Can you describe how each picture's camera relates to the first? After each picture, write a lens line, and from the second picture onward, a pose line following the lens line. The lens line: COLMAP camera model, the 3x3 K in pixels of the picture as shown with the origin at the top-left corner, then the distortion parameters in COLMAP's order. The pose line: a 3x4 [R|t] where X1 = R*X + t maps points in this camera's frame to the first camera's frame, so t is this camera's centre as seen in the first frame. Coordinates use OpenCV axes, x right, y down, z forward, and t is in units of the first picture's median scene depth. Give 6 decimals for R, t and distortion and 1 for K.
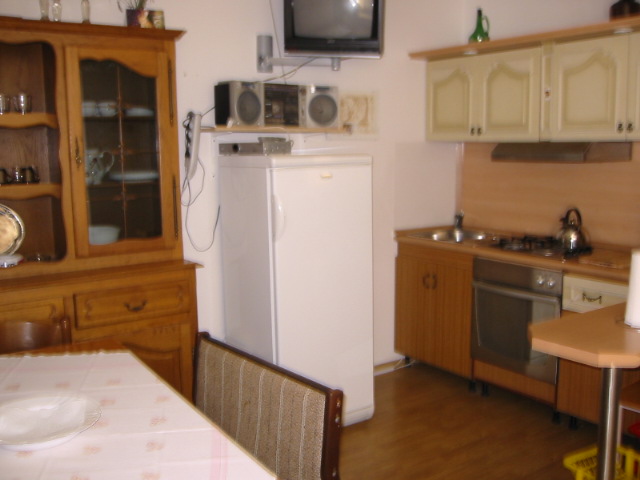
lens RADIAL K [[680.5, 0, 320.0], [0, 680.5, 240.0], [0, 0, 1]] dist [-0.129296, 0.102086]
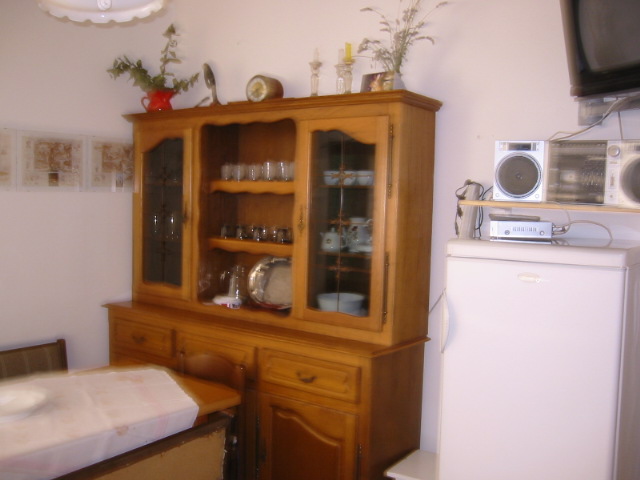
lens RADIAL K [[680.5, 0, 320.0], [0, 680.5, 240.0], [0, 0, 1]] dist [-0.129296, 0.102086]
pose [[0.295109, 0.084766, -0.951696, 0.519256], [-0.170415, 0.984755, 0.034867, -0.108480], [0.940143, 0.151894, 0.305055, 0.545698]]
